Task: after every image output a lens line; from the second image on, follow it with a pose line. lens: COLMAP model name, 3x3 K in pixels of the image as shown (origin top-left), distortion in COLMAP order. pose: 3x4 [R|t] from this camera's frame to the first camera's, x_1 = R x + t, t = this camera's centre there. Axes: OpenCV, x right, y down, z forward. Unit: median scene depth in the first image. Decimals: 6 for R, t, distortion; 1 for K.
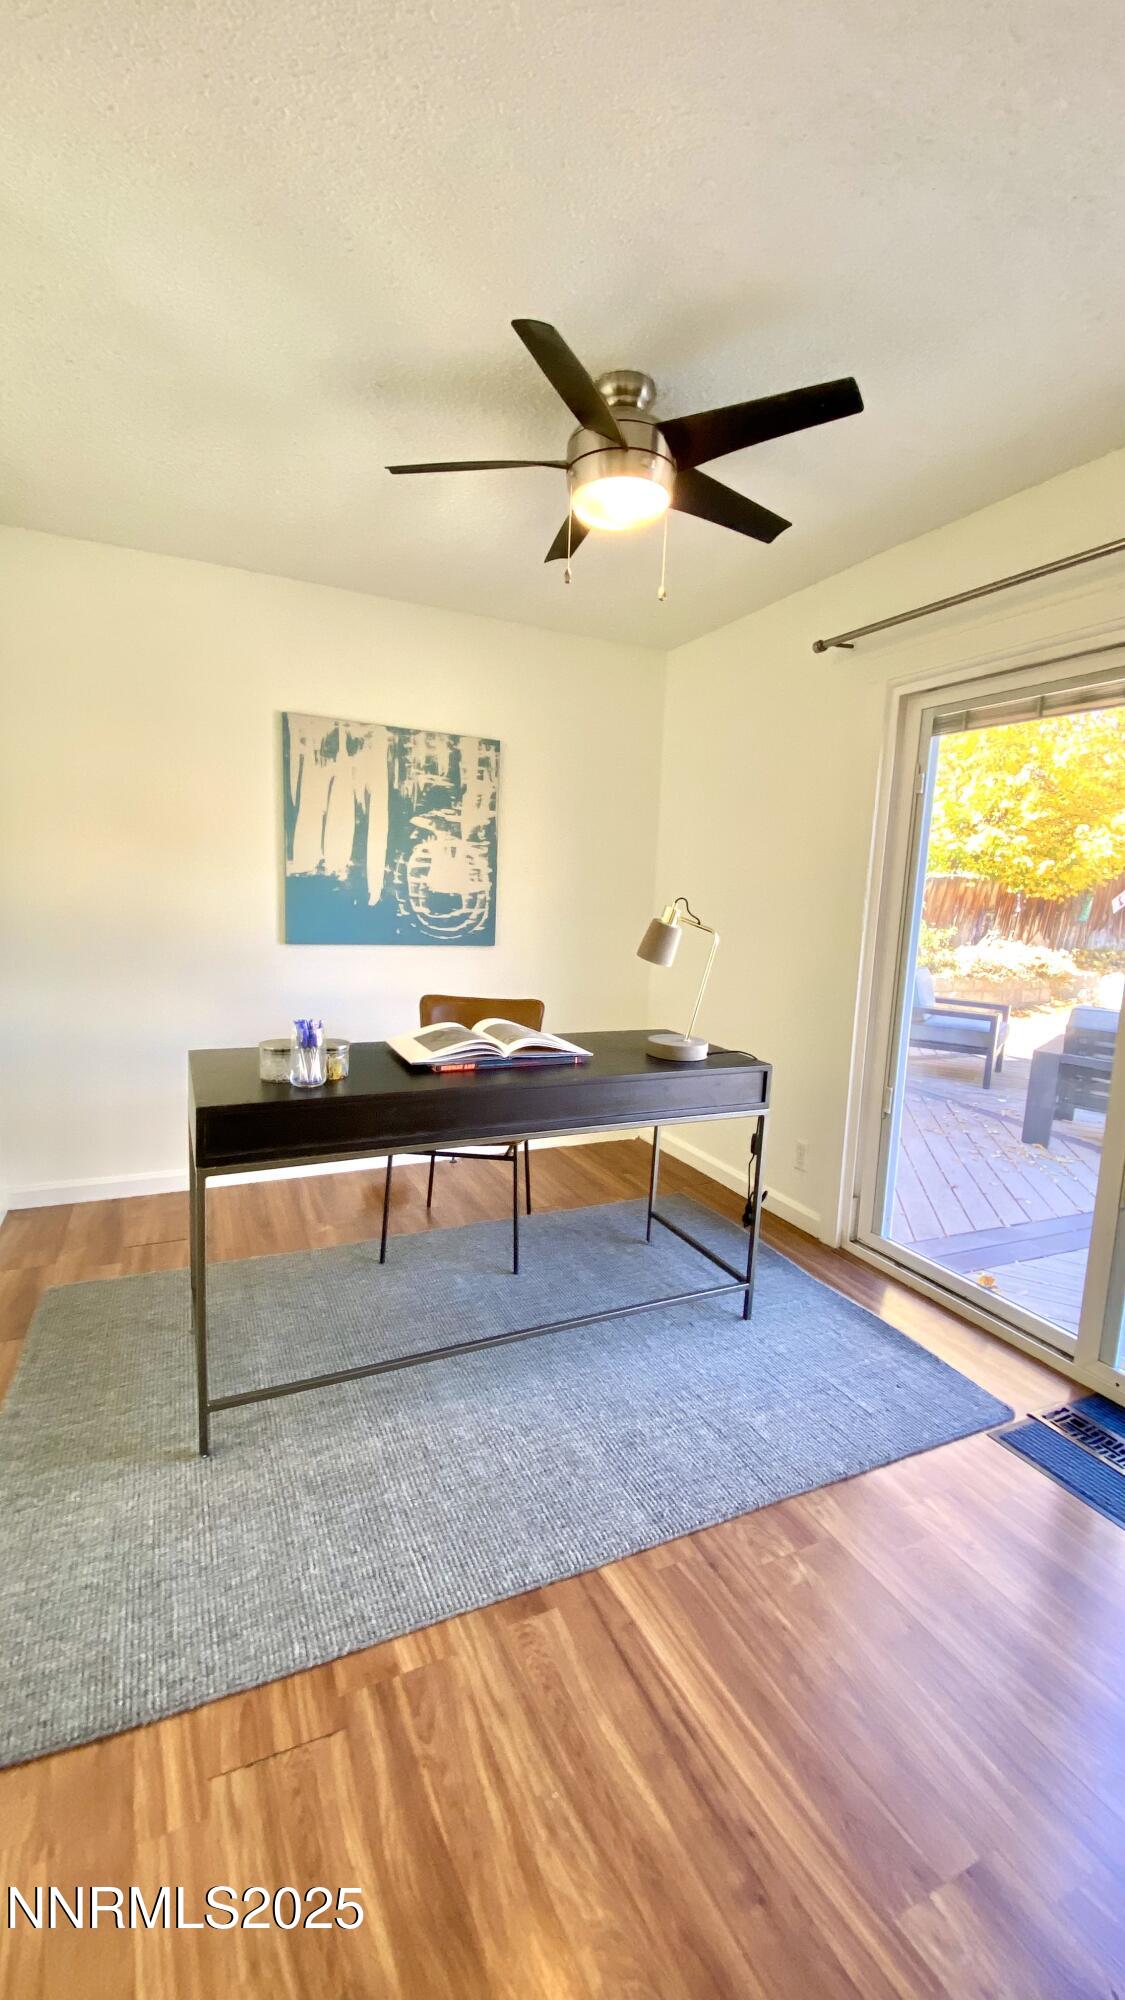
lens RADIAL K [[807.2, 0, 614.4], [0, 807.2, 1002.1], [0, 0, 1]] dist [0.014210, -0.005976]
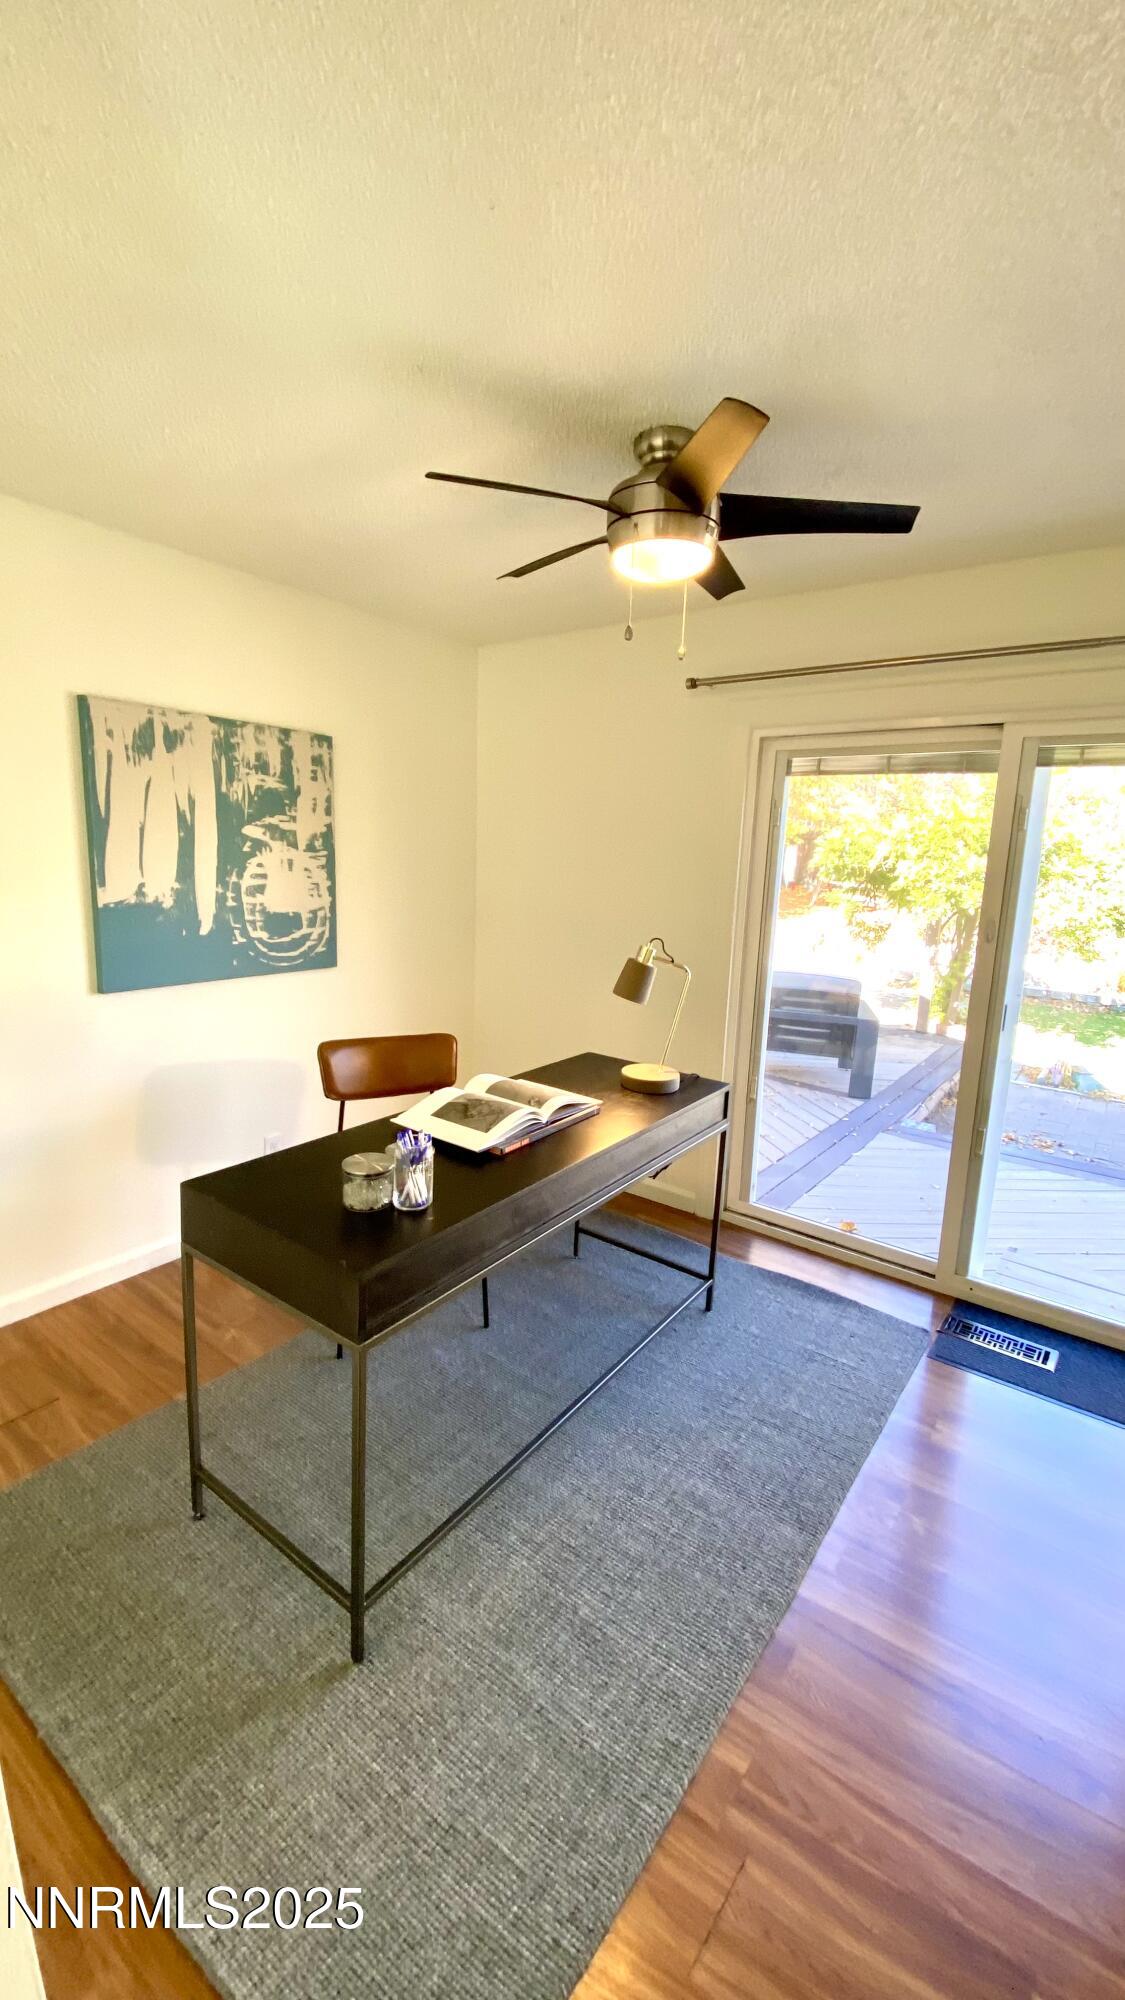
lens RADIAL K [[807.2, 0, 558.7], [0, 807.2, 983.0], [0, 0, 1]] dist [0.014210, -0.005976]
pose [[0.886224, -0.087631, 0.454893, -0.375242], [0.058964, 0.995297, 0.076862, -0.117809], [-0.459489, -0.041295, 0.887223, 0.102681]]
